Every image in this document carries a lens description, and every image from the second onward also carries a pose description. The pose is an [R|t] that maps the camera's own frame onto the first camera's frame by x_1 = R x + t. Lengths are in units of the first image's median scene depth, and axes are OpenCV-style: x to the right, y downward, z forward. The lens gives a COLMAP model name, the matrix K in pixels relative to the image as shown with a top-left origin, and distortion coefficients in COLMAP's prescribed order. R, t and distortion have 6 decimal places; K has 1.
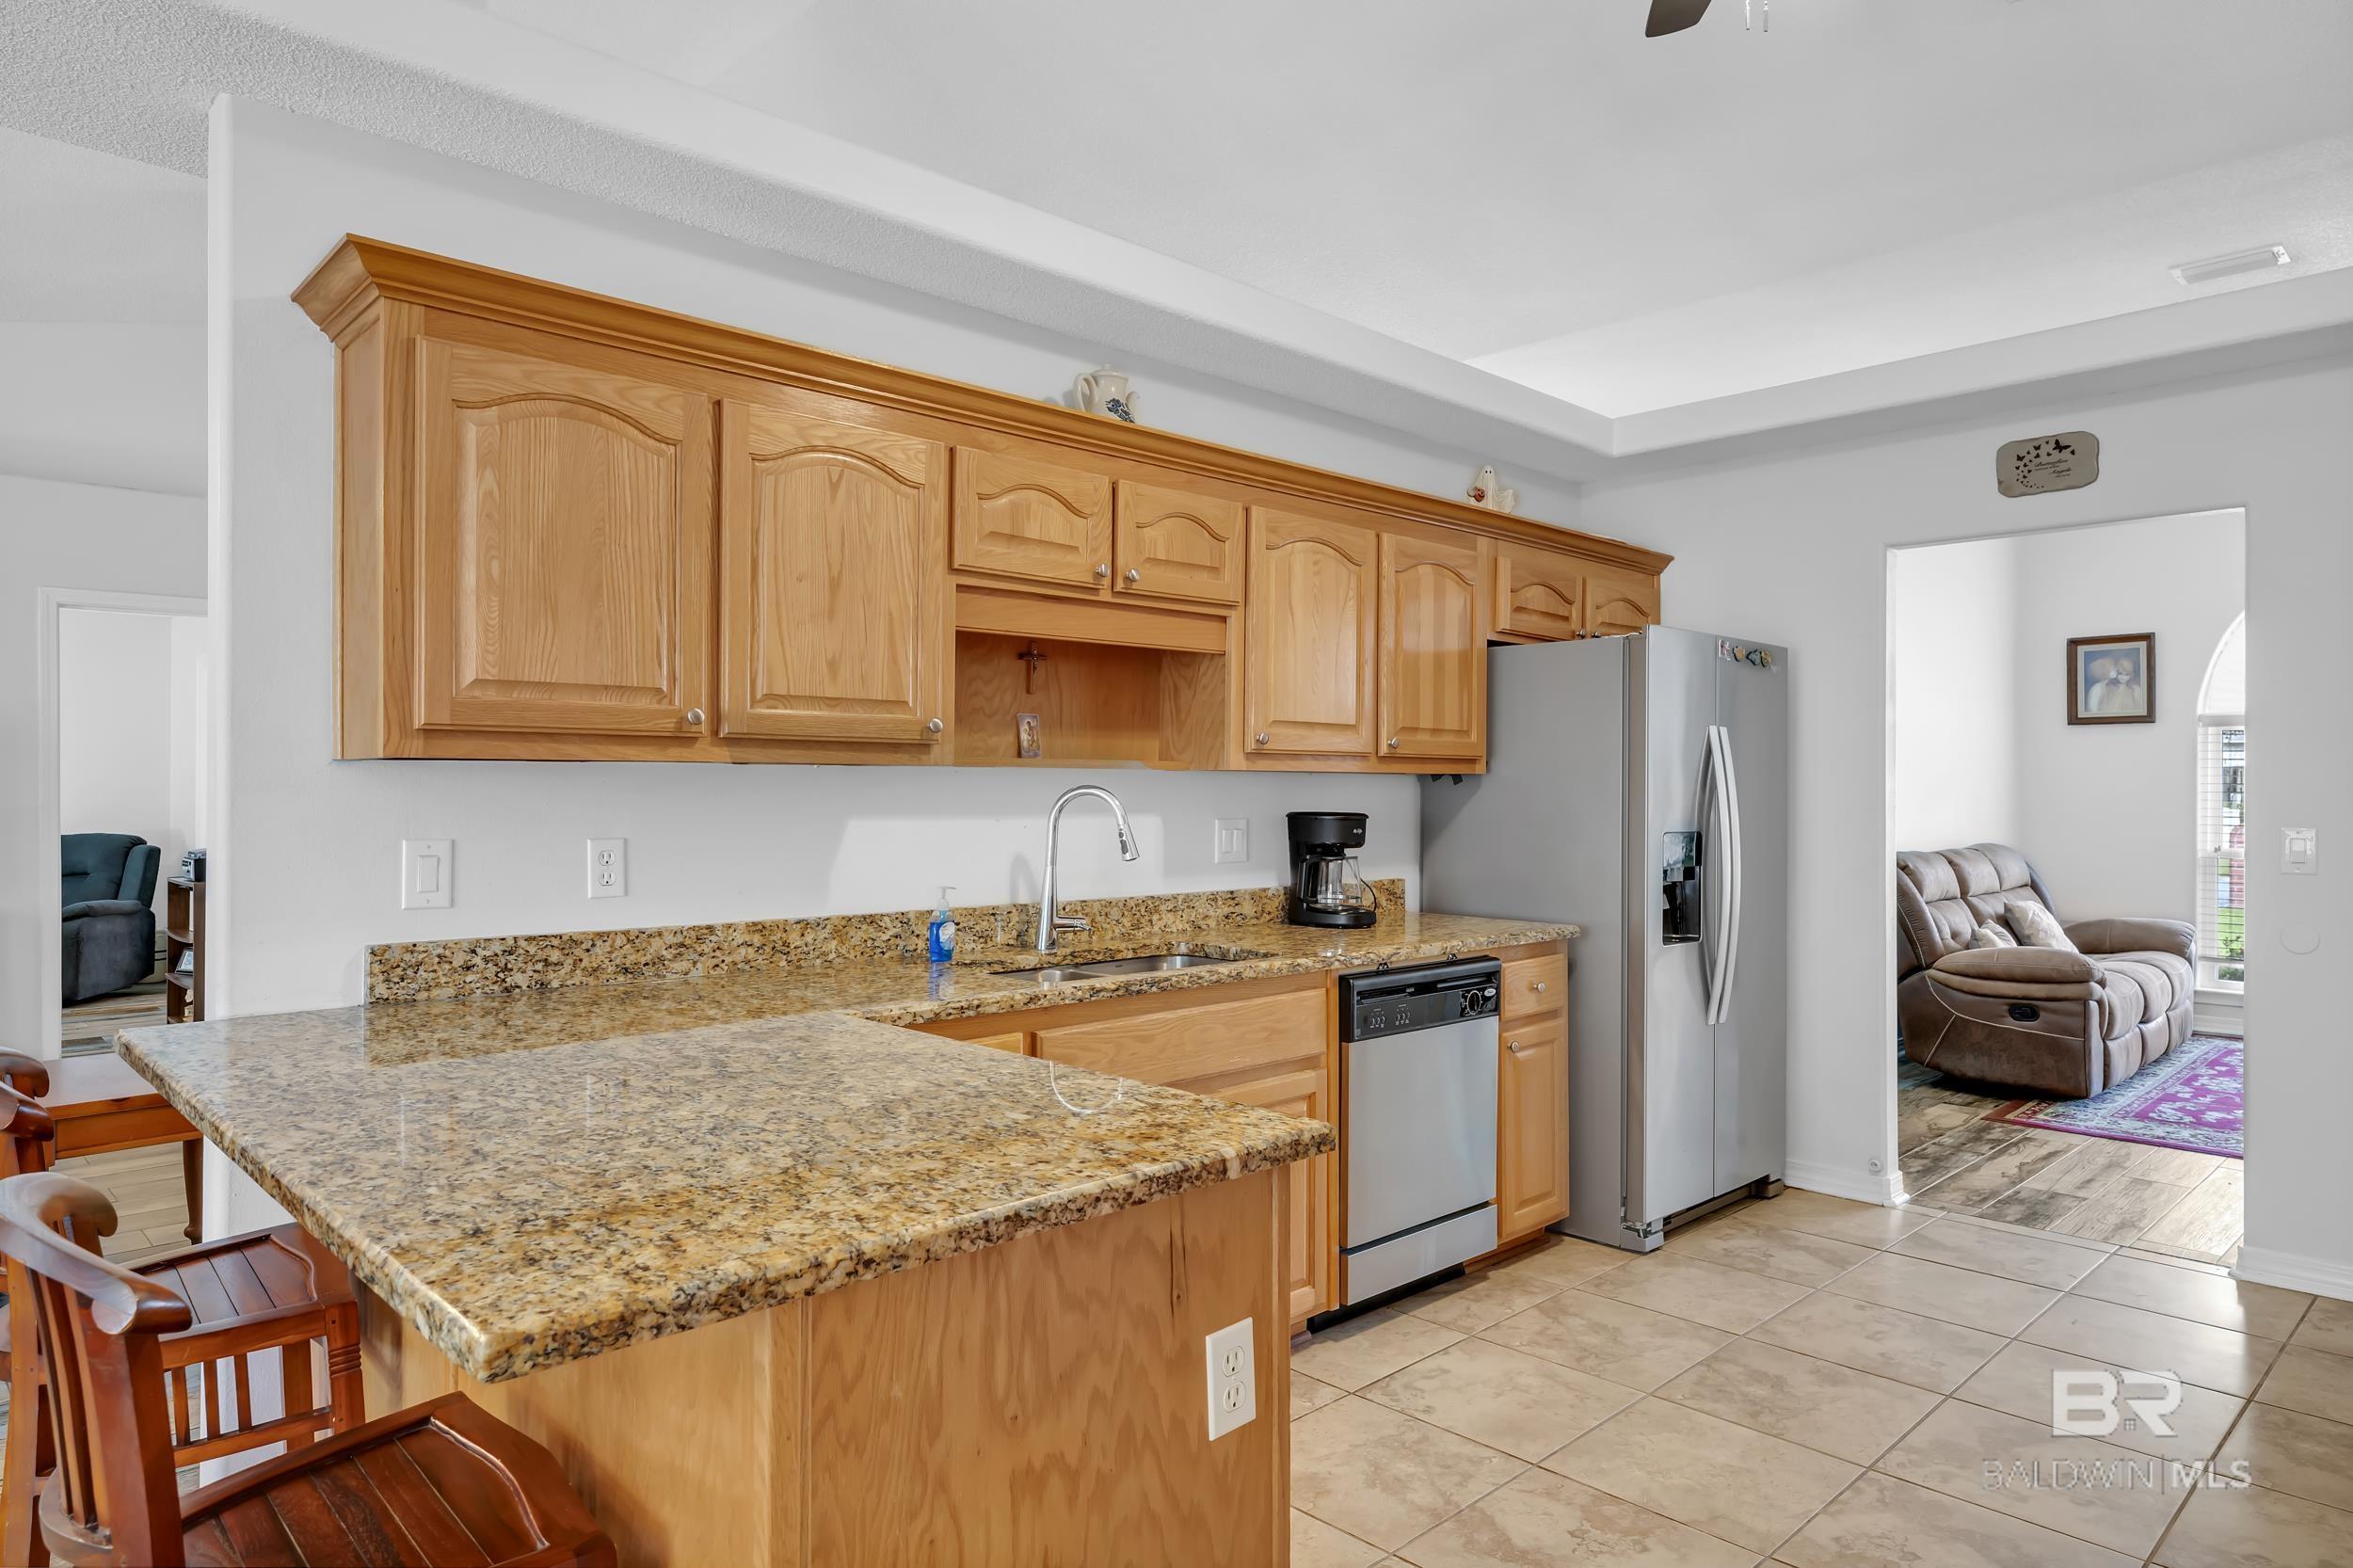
lens RADIAL K [[1391.2, 0, 1185.1], [0, 1391.2, 787.5], [0, 0, 1]] dist [0.000731, 0.001478]
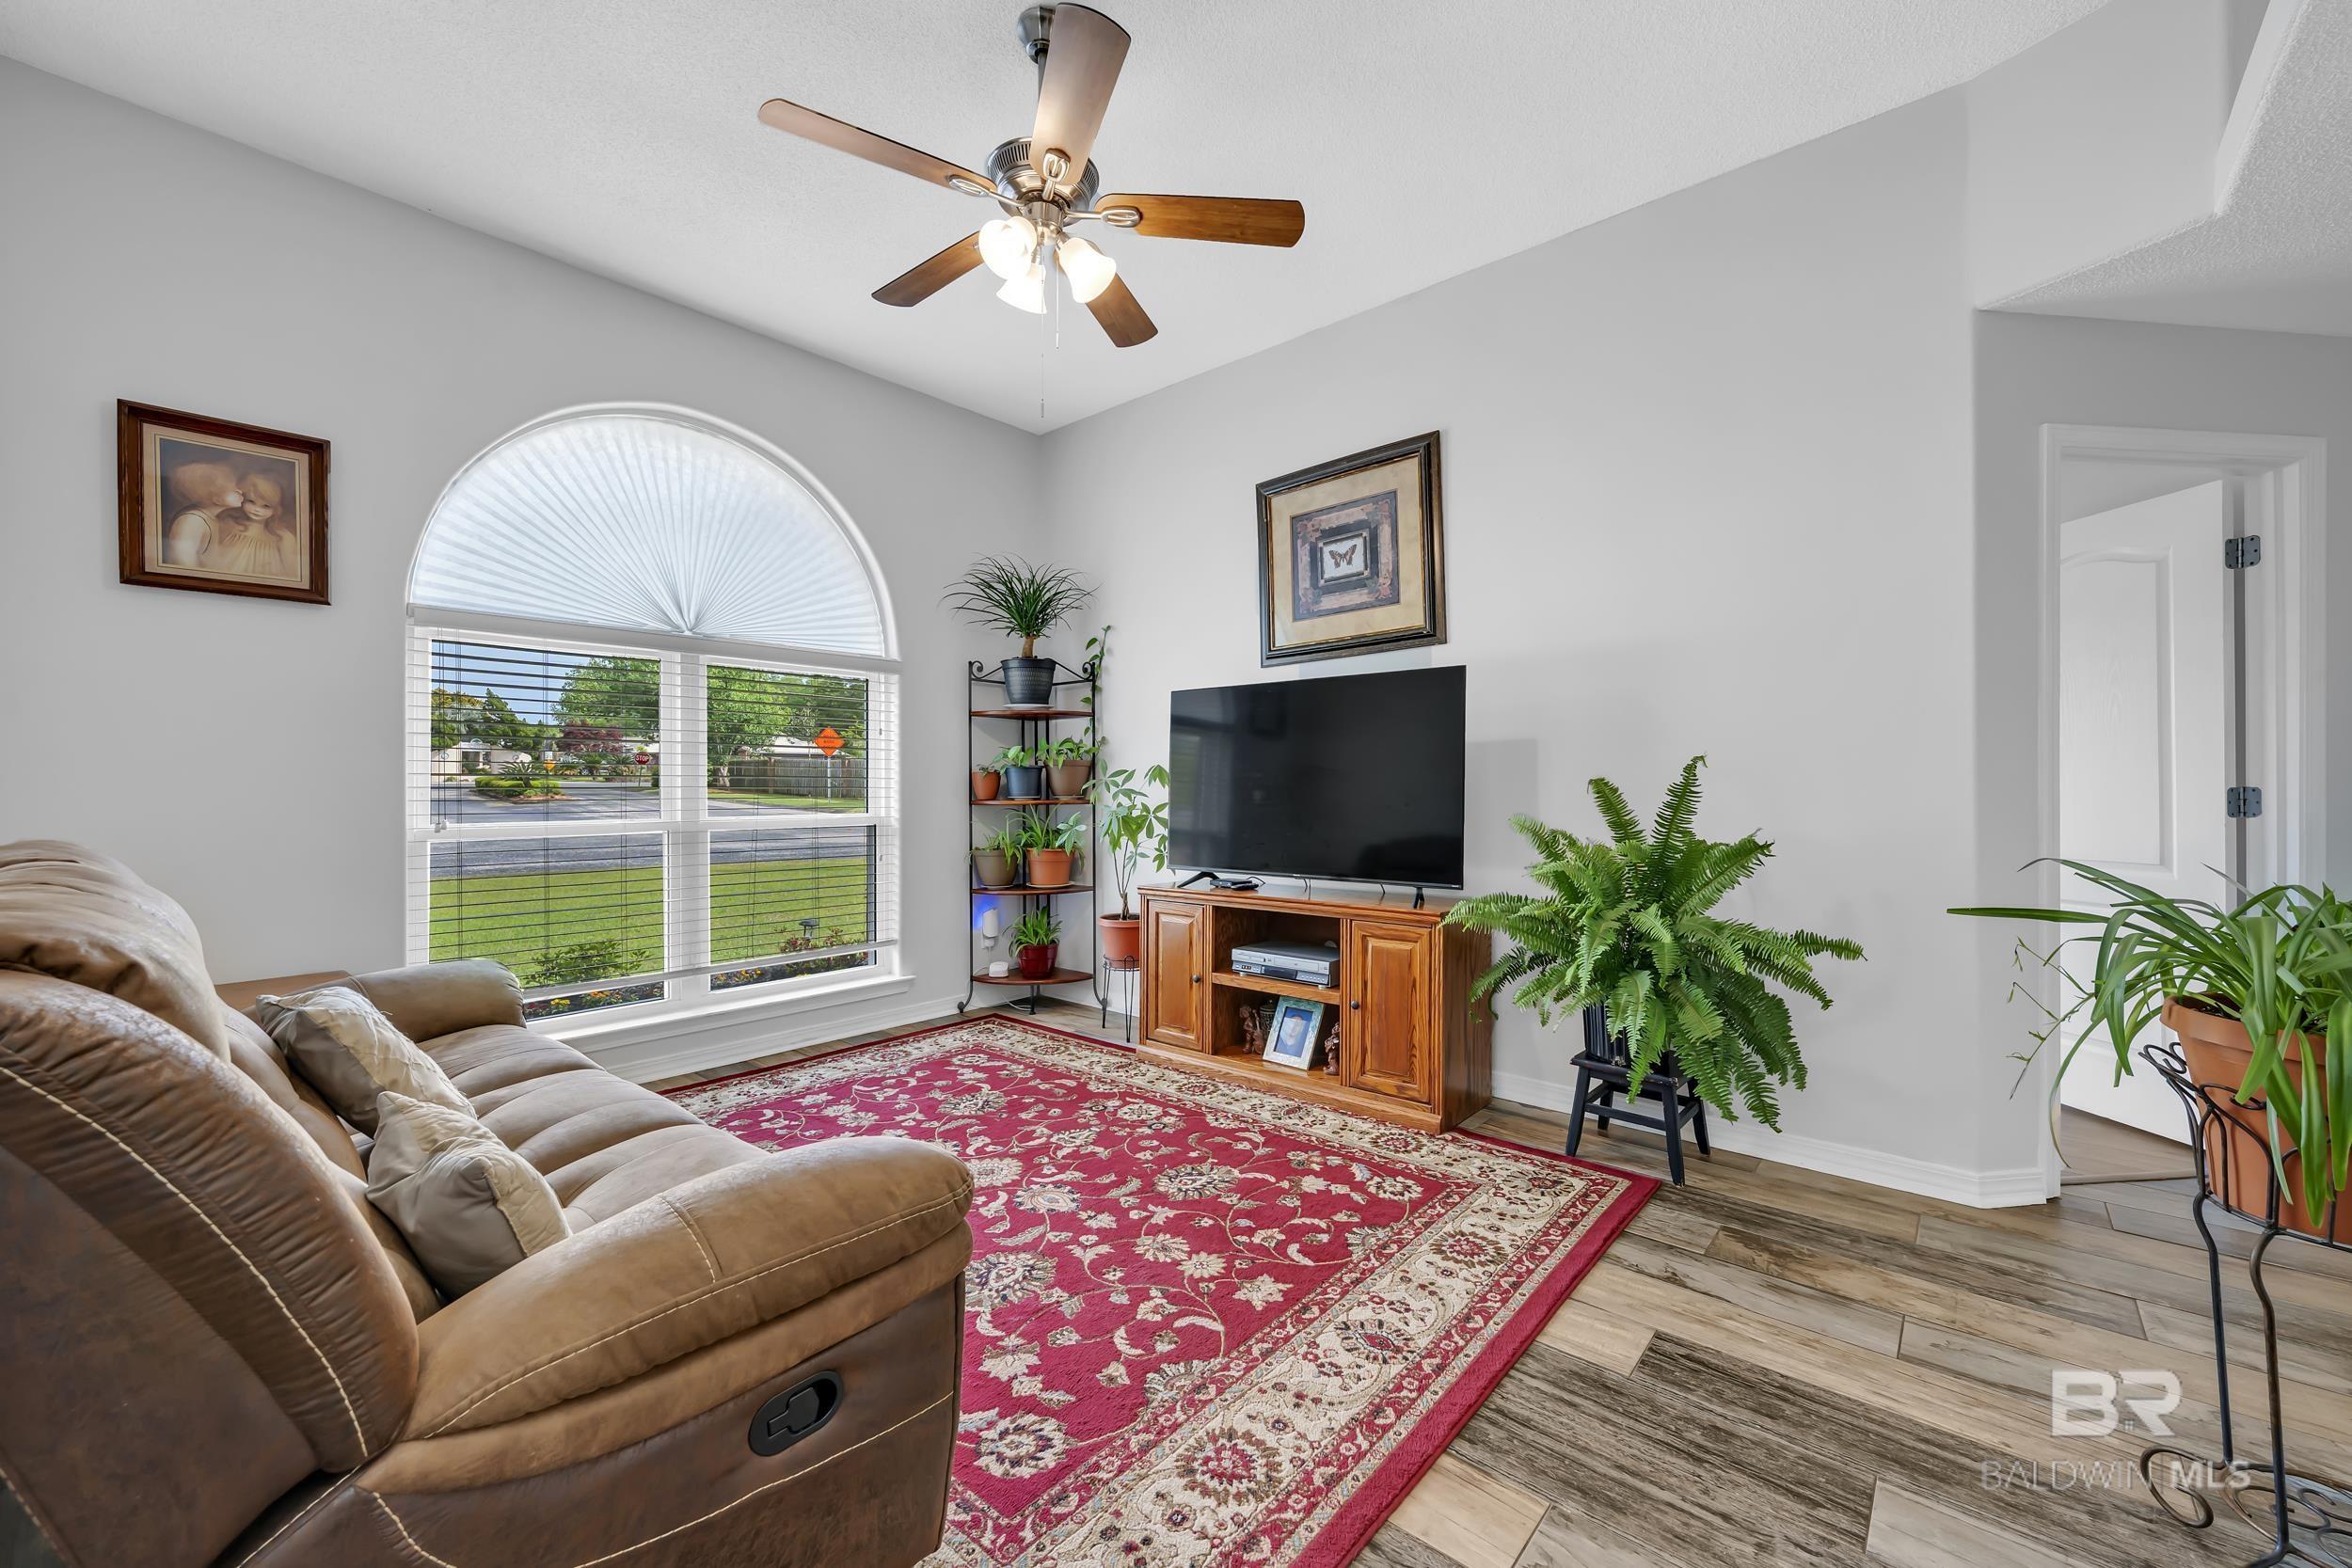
lens RADIAL K [[916.1, 0, 1170.3], [0, 916.1, 787.1], [0, 0, 1]] dist [-0.003723, 0.000848]
pose [[-0.086402, -0.006160, 0.996241, 0.817154], [0.000595, 0.999980, 0.006235, 0.065283], [-0.996260, 0.001131, -0.086396, 1.875961]]
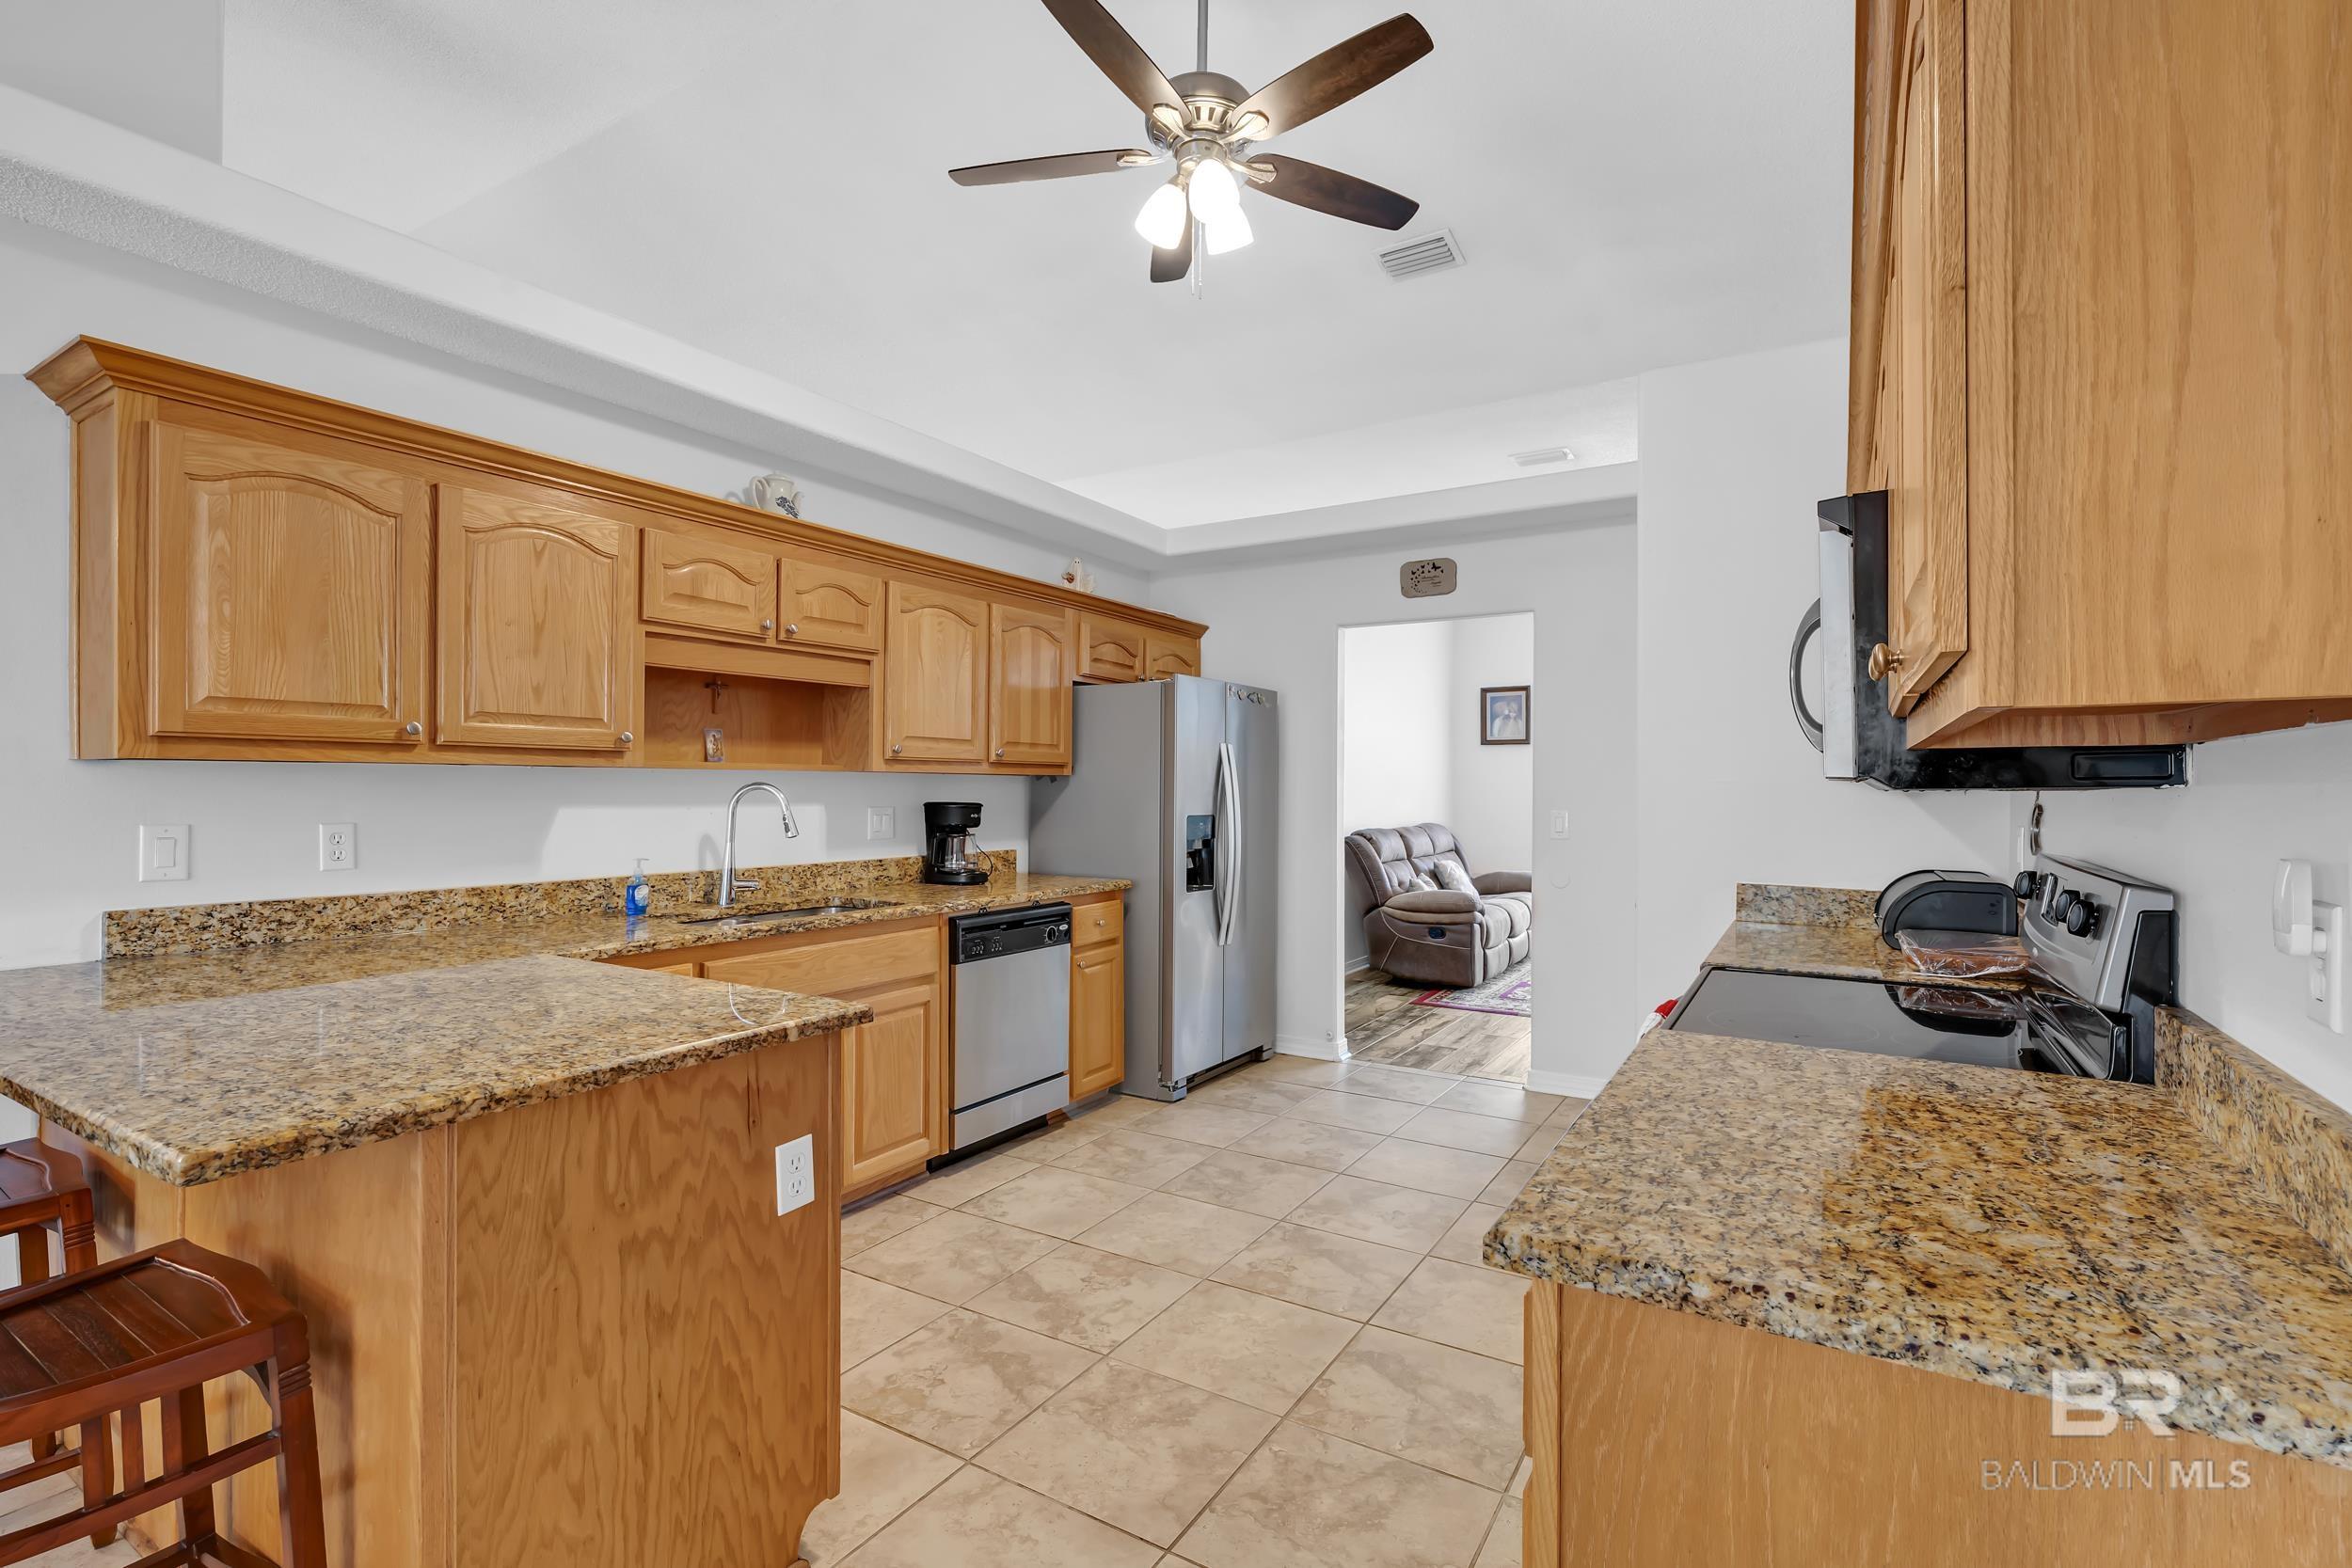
lens RADIAL K [[1061.3, 0, 1181.9], [0, 1061.3, 790.5], [0, 0, 1]] dist [0.000432, -0.000138]
pose [[0.968317, 0.001061, 0.249722, 0.079901], [-0.002367, 0.999985, 0.004928, 0.000328], [-0.249713, -0.005363, 0.968305, -0.115955]]
